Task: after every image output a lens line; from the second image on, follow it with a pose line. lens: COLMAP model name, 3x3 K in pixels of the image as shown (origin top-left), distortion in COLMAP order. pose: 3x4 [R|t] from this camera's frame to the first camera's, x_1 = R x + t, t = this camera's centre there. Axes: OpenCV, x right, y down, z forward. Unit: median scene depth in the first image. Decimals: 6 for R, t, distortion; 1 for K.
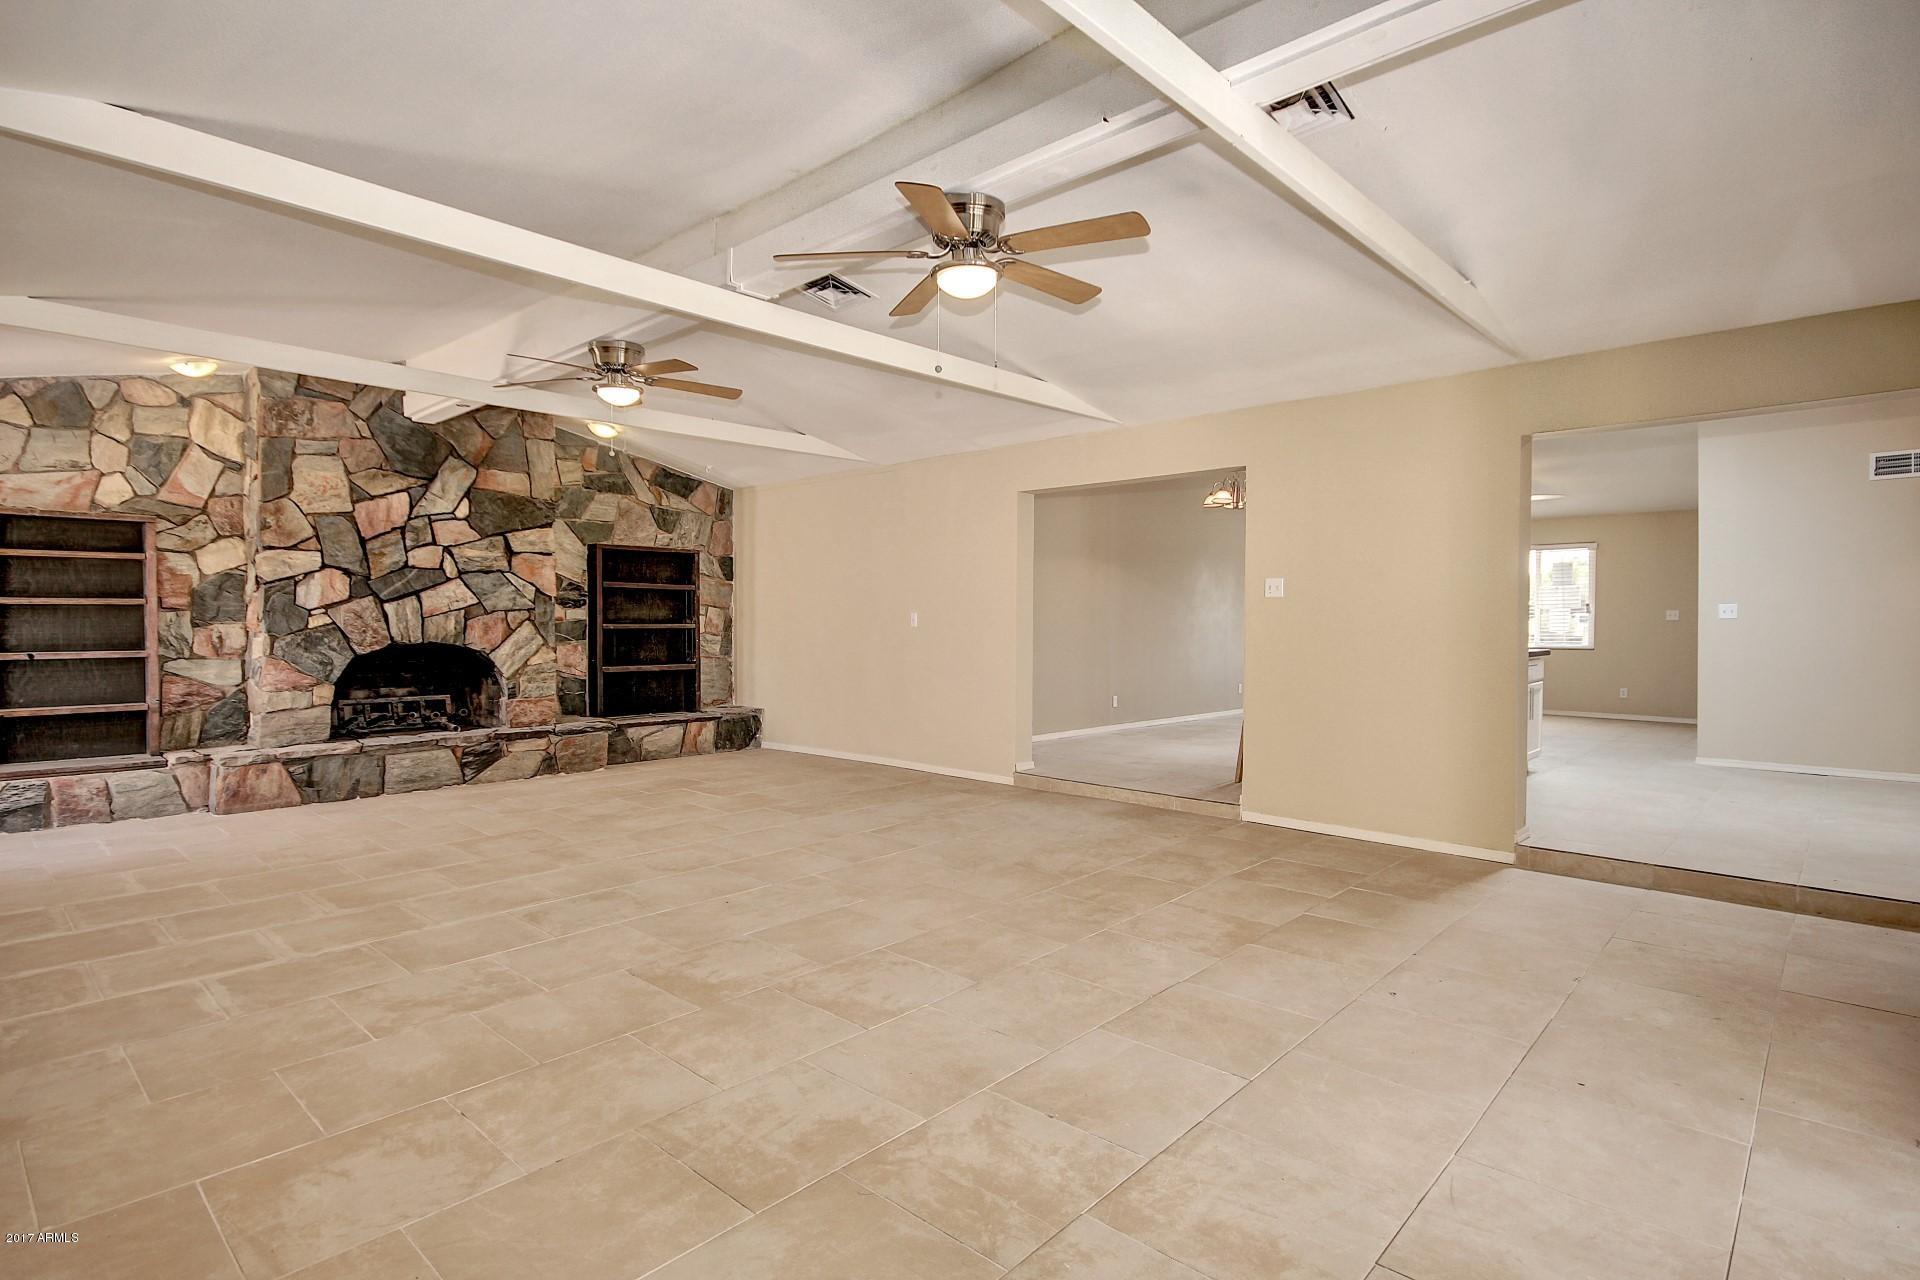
lens RADIAL K [[966.9, 0, 965.1], [0, 966.9, 648.1], [0, 0, 1]] dist [0.006395, 0.000093]
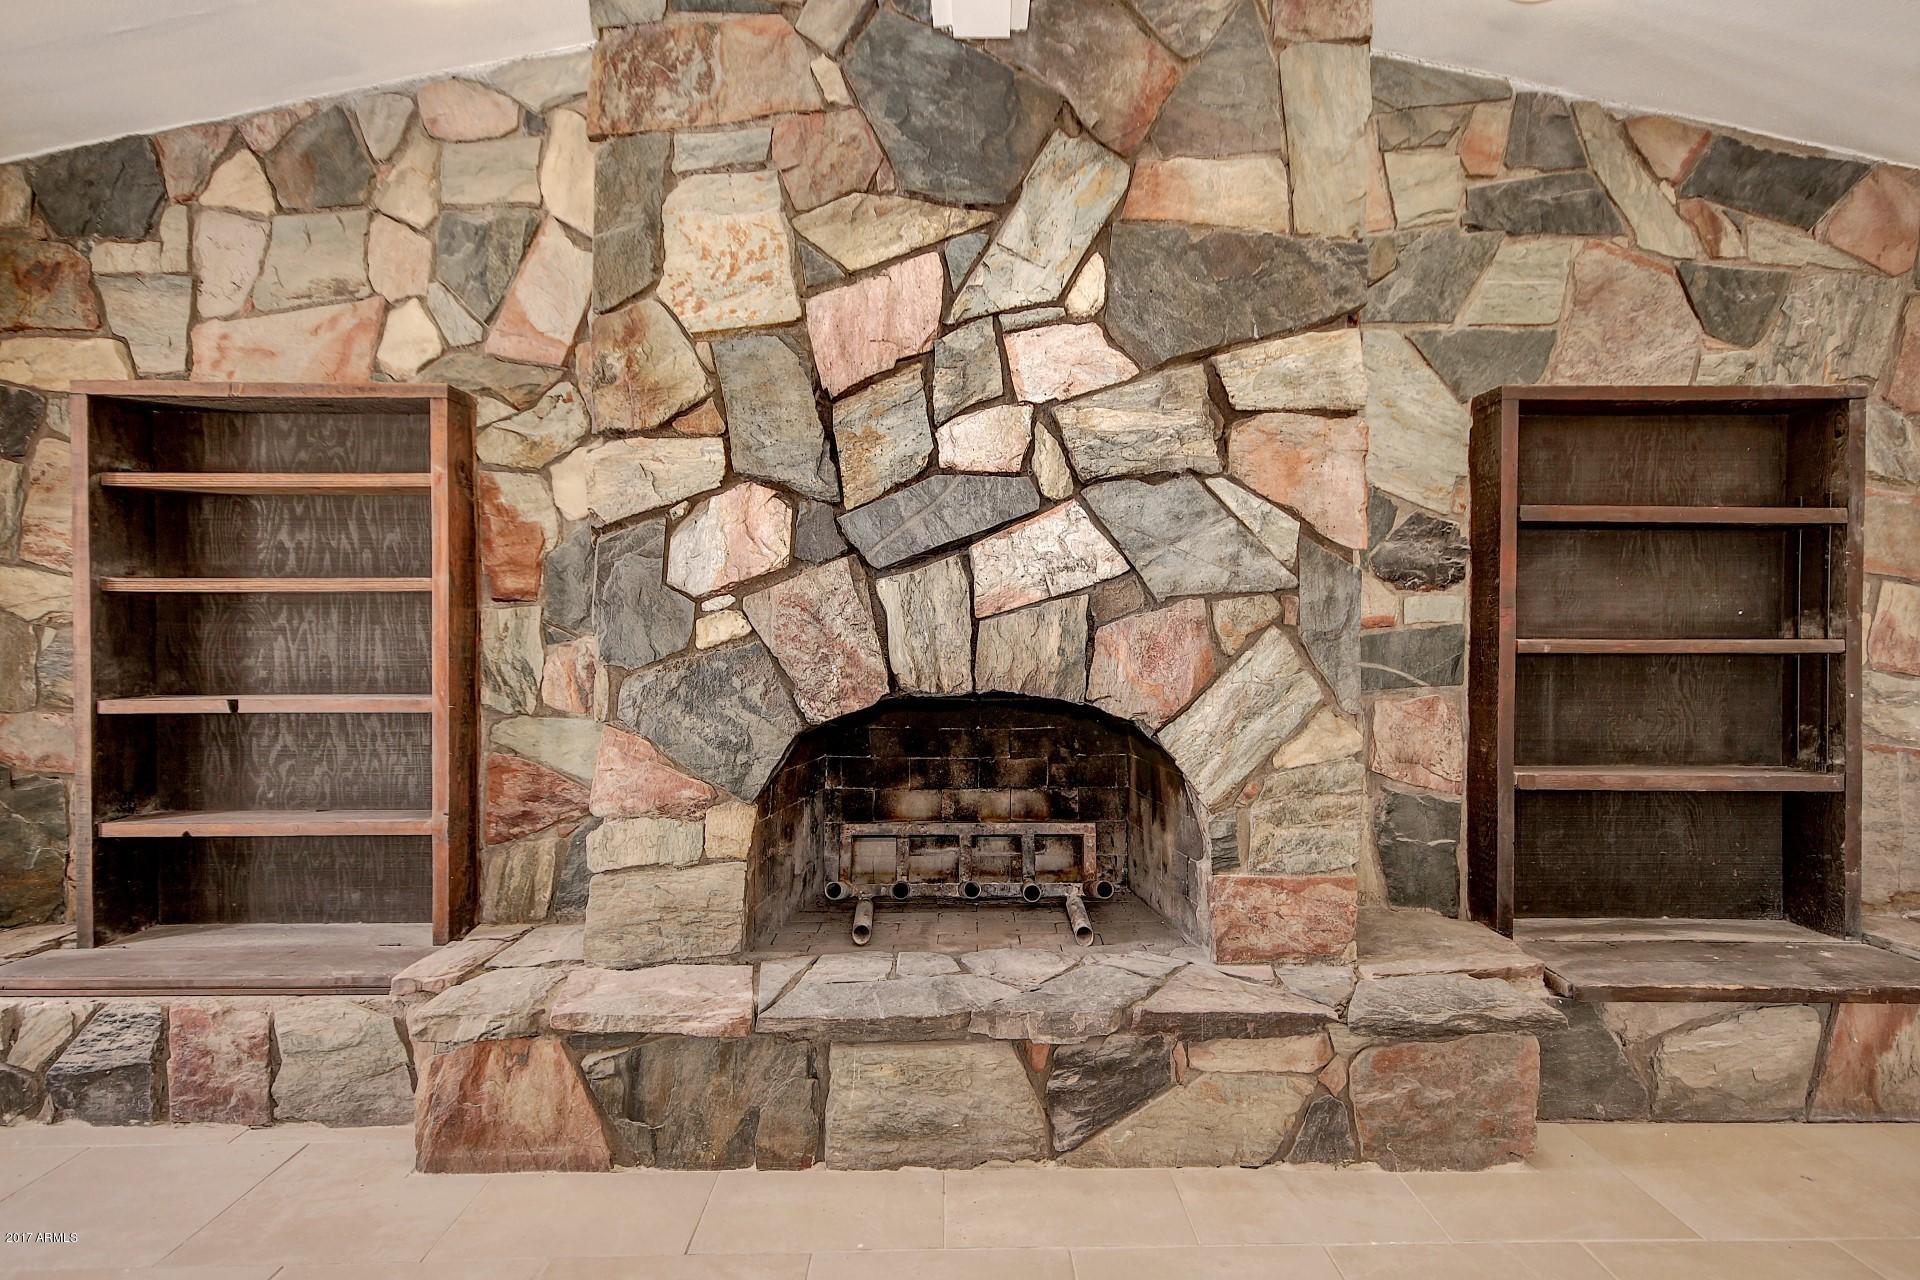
lens RADIAL K [[1077.2, 0, 986.0], [0, 1077.2, 641.3], [0, 0, 1]] dist [0.016284, 0.002058]
pose [[0.706588, 0.008371, -0.707575, -0.300034], [-0.019976, 0.999767, -0.008121, -0.021324], [0.707343, 0.019872, 0.706591, 0.762055]]
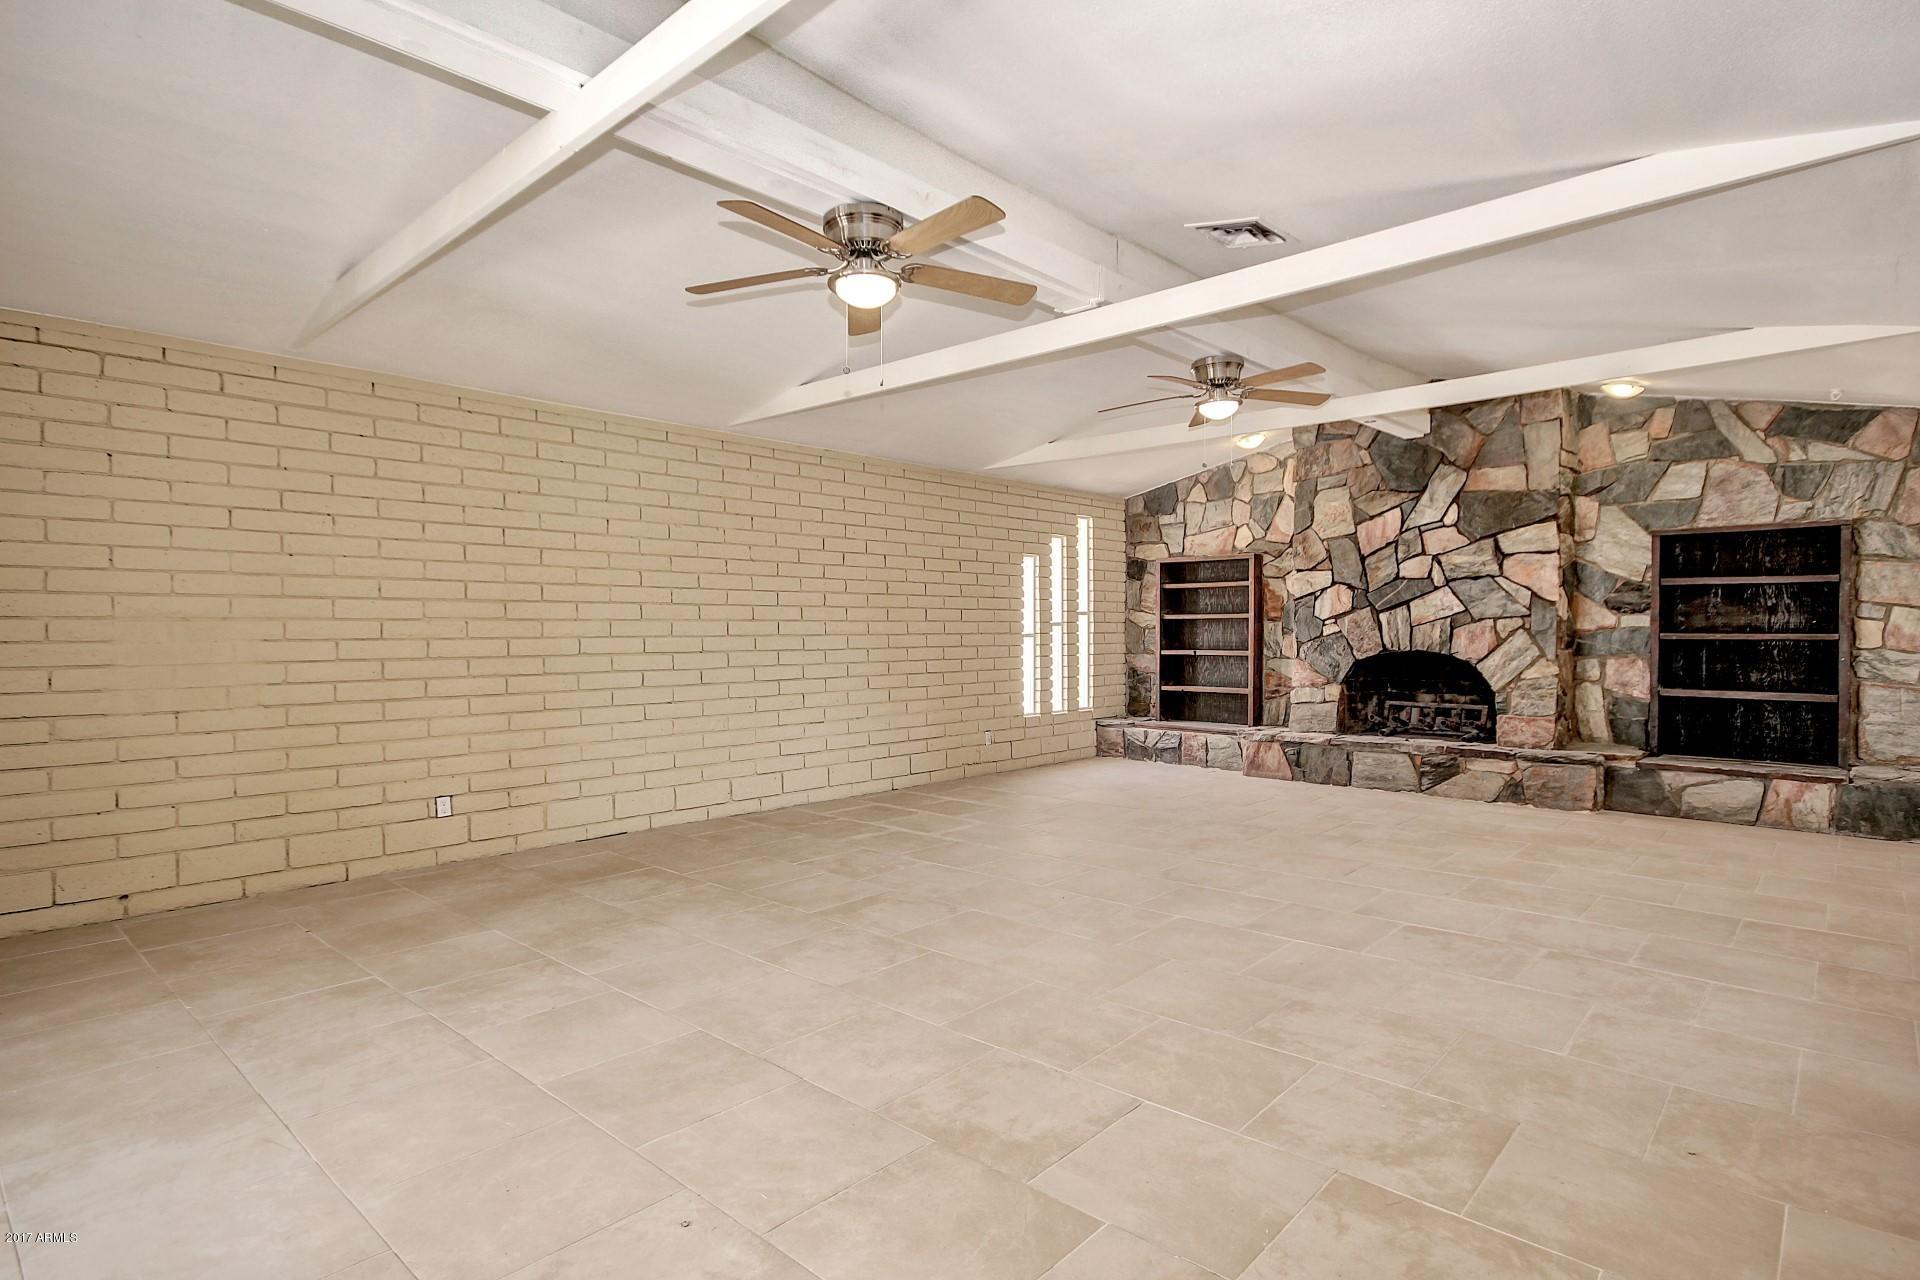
lens RADIAL K [[966.9, 0, 965.1], [0, 966.9, 648.1], [0, 0, 1]] dist [0.006395, 0.000093]
pose [[0.010623, 0.019484, -0.999754, 0.486390], [-0.026677, 0.999460, 0.019195, -0.015841], [0.999588, 0.026467, 0.011137, 0.530395]]
